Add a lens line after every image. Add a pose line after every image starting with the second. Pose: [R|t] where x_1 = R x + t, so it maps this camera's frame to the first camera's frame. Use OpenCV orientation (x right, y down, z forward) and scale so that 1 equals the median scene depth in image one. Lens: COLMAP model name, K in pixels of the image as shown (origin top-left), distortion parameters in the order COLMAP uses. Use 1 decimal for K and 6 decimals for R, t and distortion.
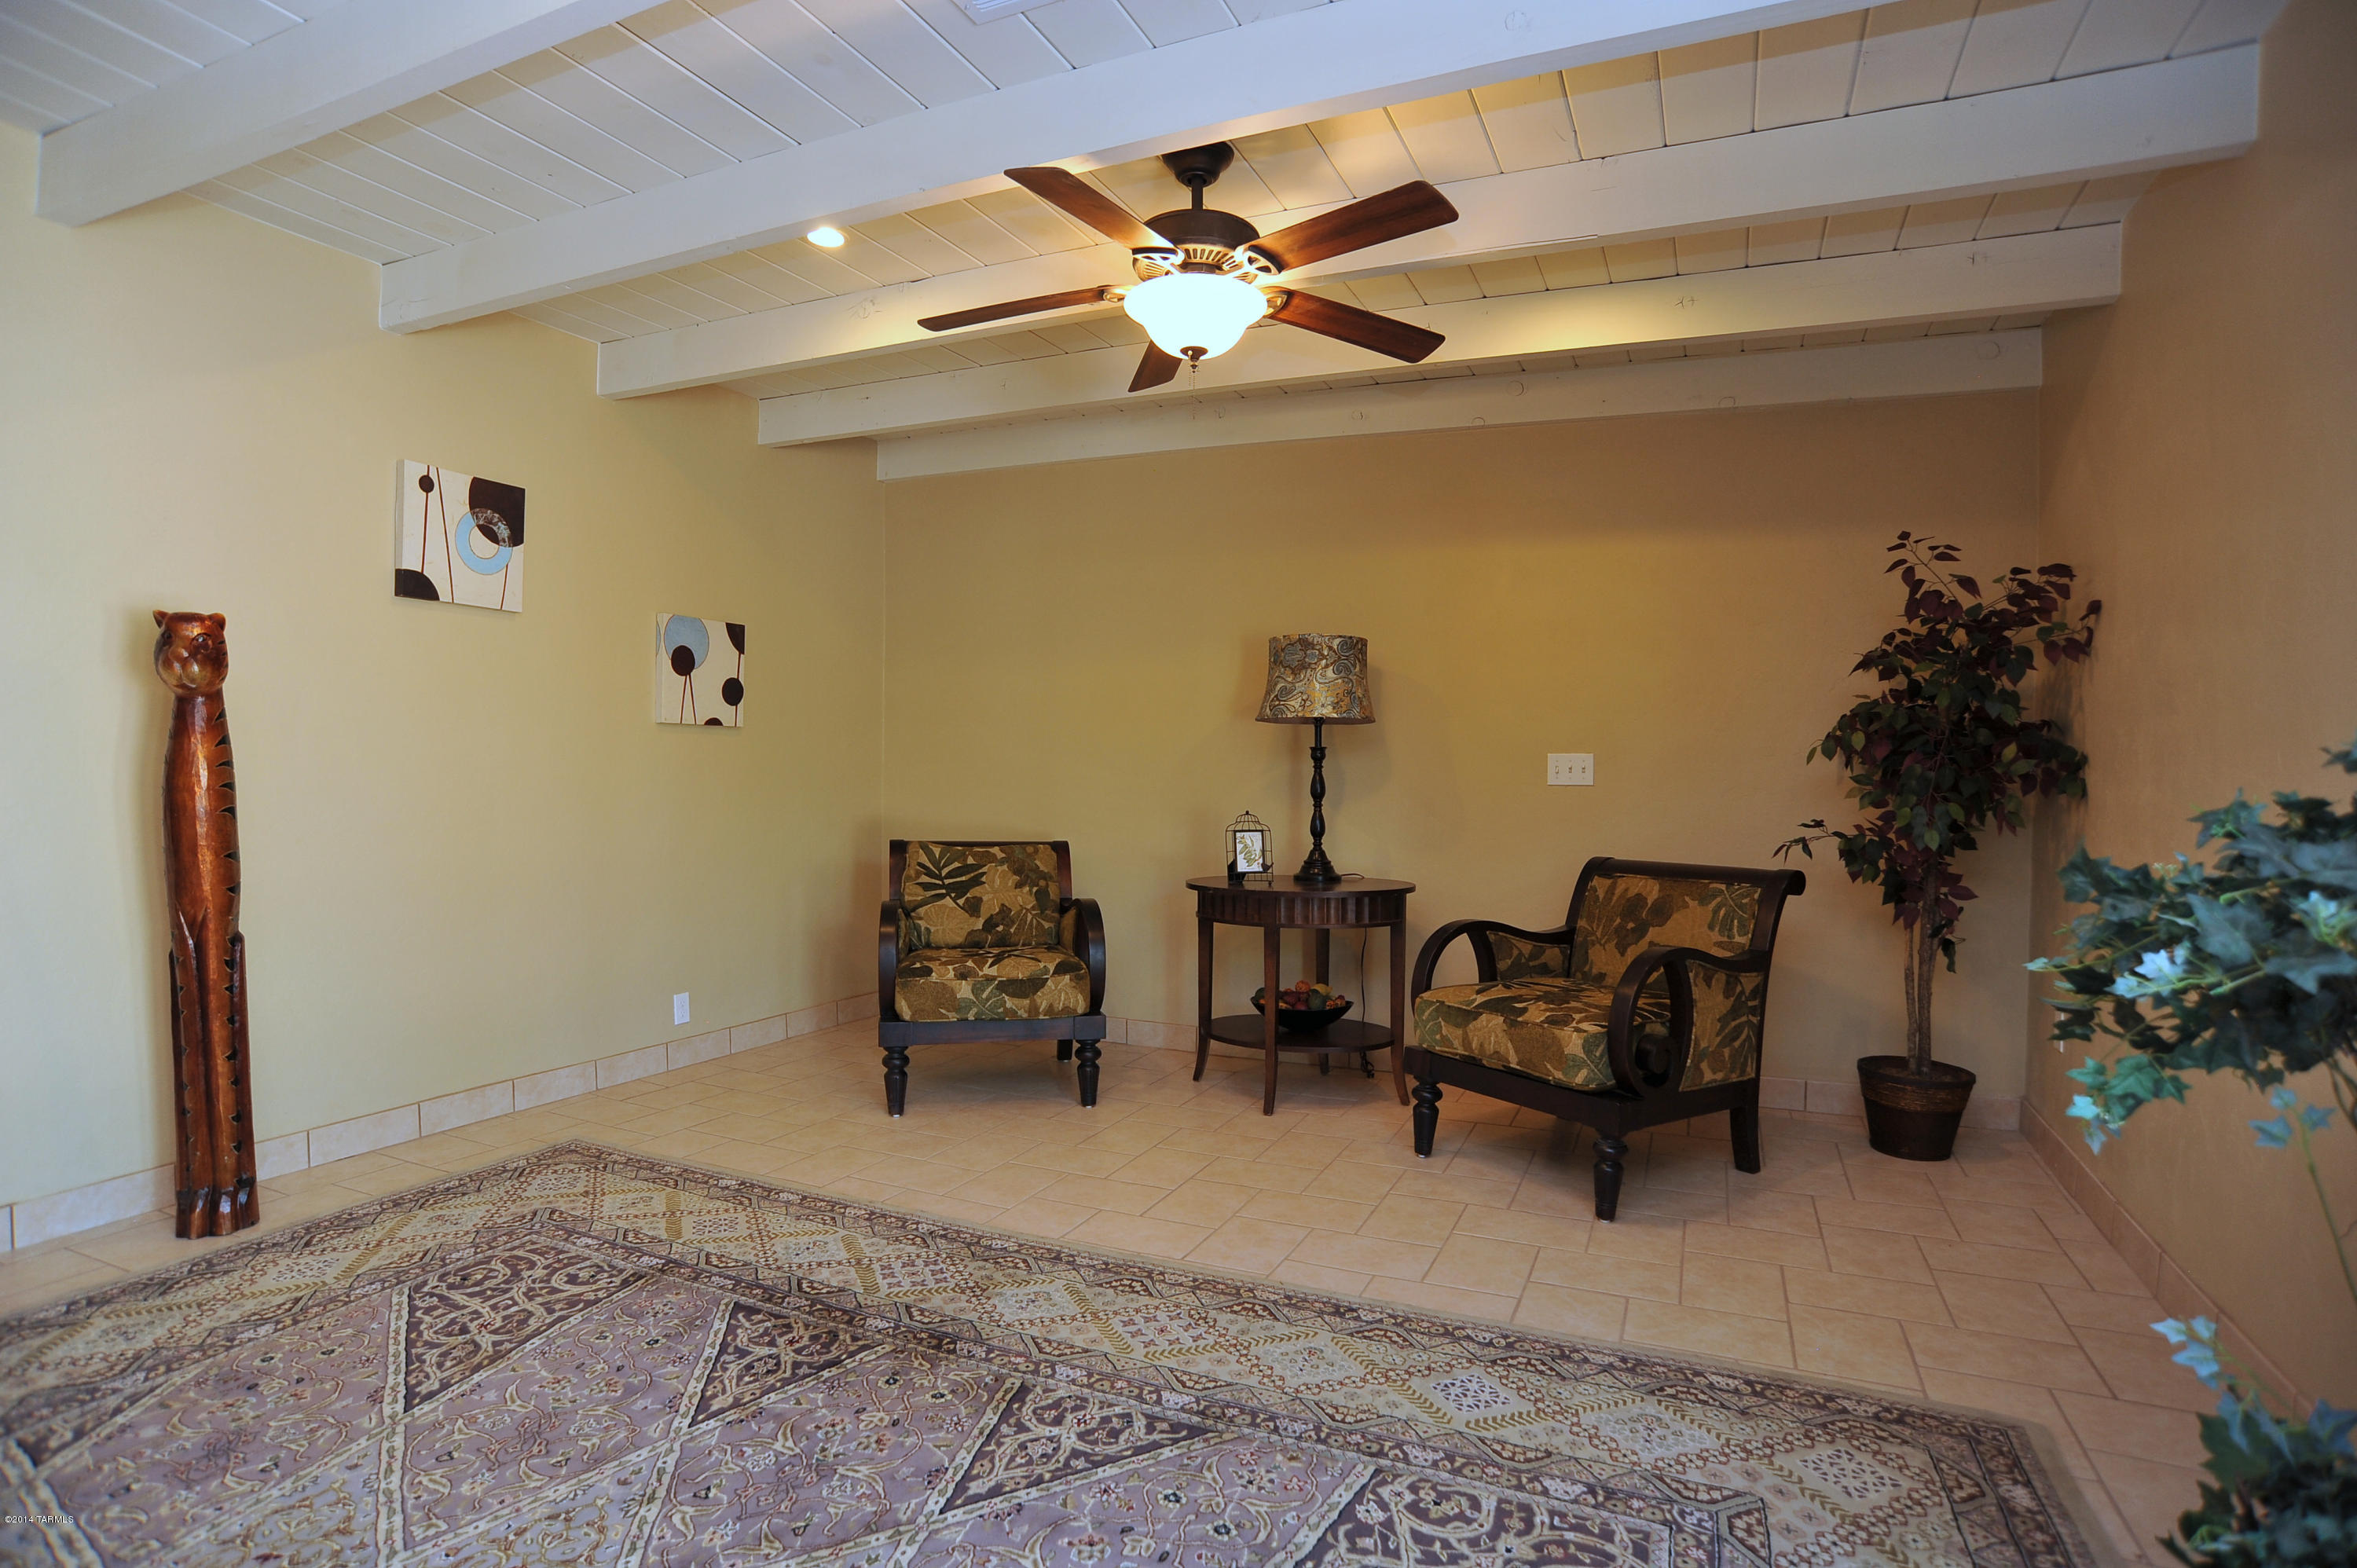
lens RADIAL K [[1222.2, 0, 1178.5], [0, 1222.2, 796.0], [0, 0, 1]] dist [-0.095580, 0.051972]
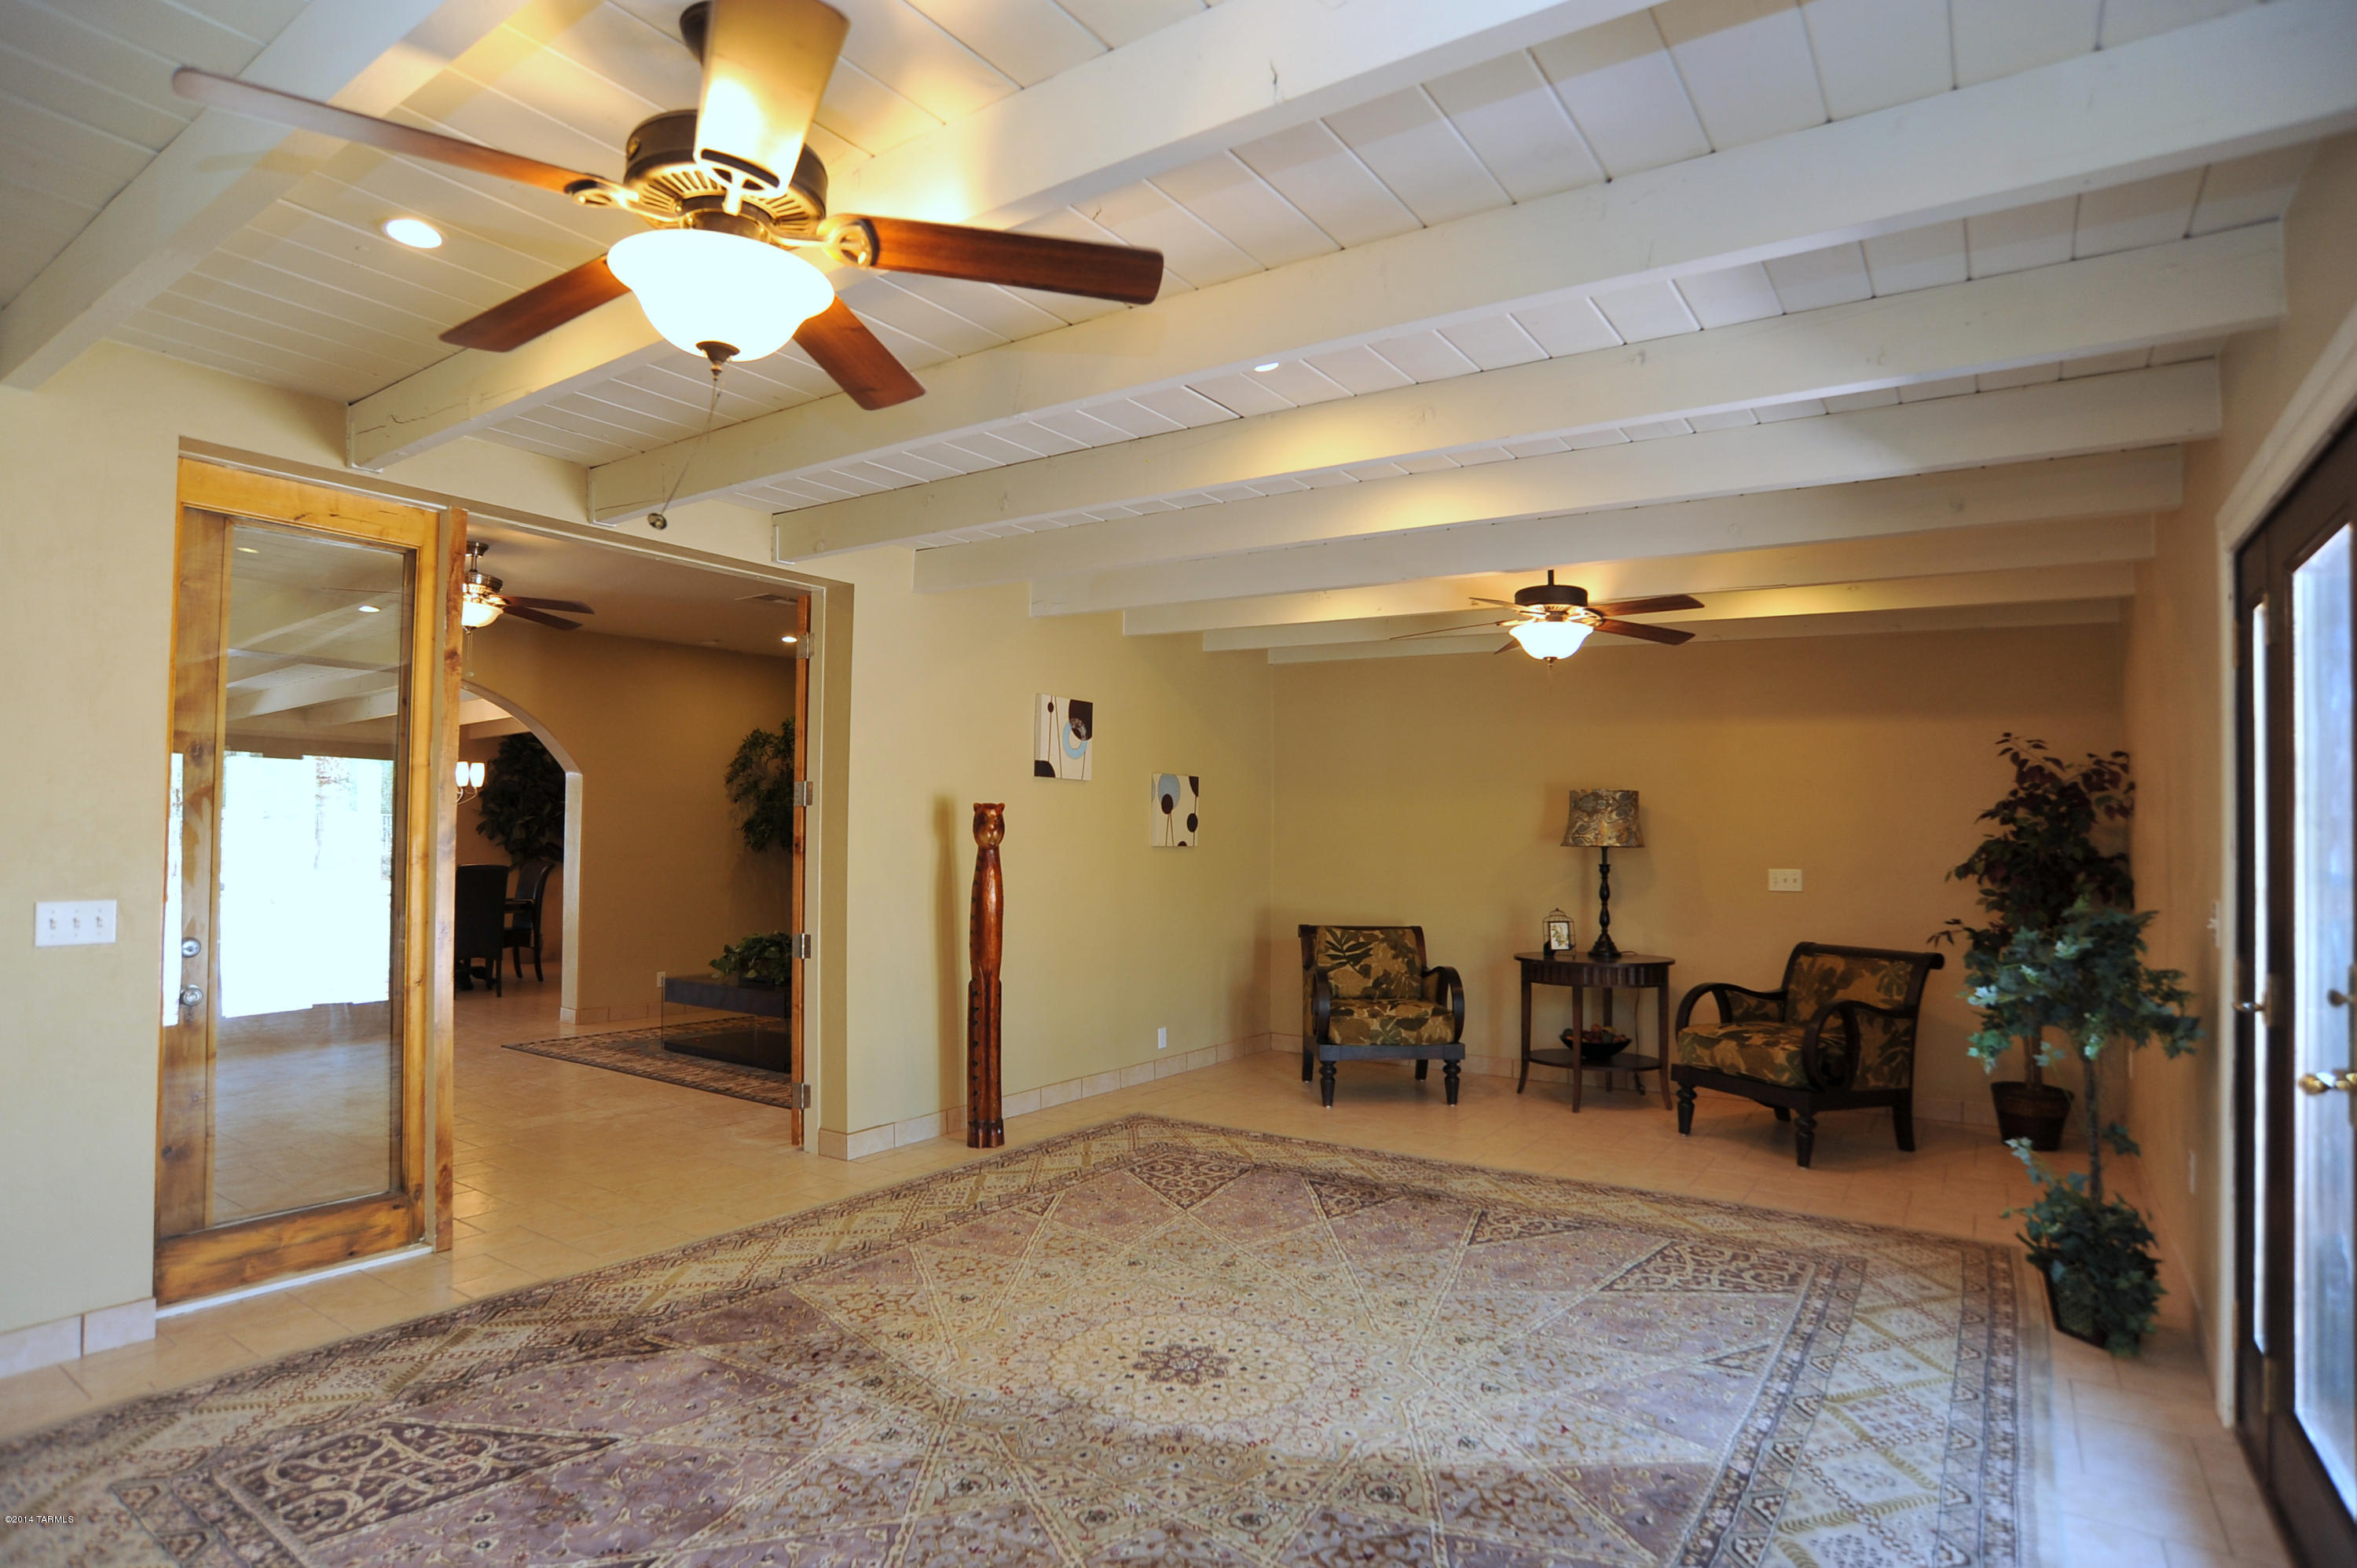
lens RADIAL K [[1285.5, 0, 1174.9], [0, 1285.5, 794.1], [0, 0, 1]] dist [-0.097793, 0.067534]
pose [[0.986443, -0.004393, -0.164046, -0.174827], [-0.004277, 0.998614, -0.052462, -0.051028], [0.164049, 0.052452, 0.985057, -0.721070]]
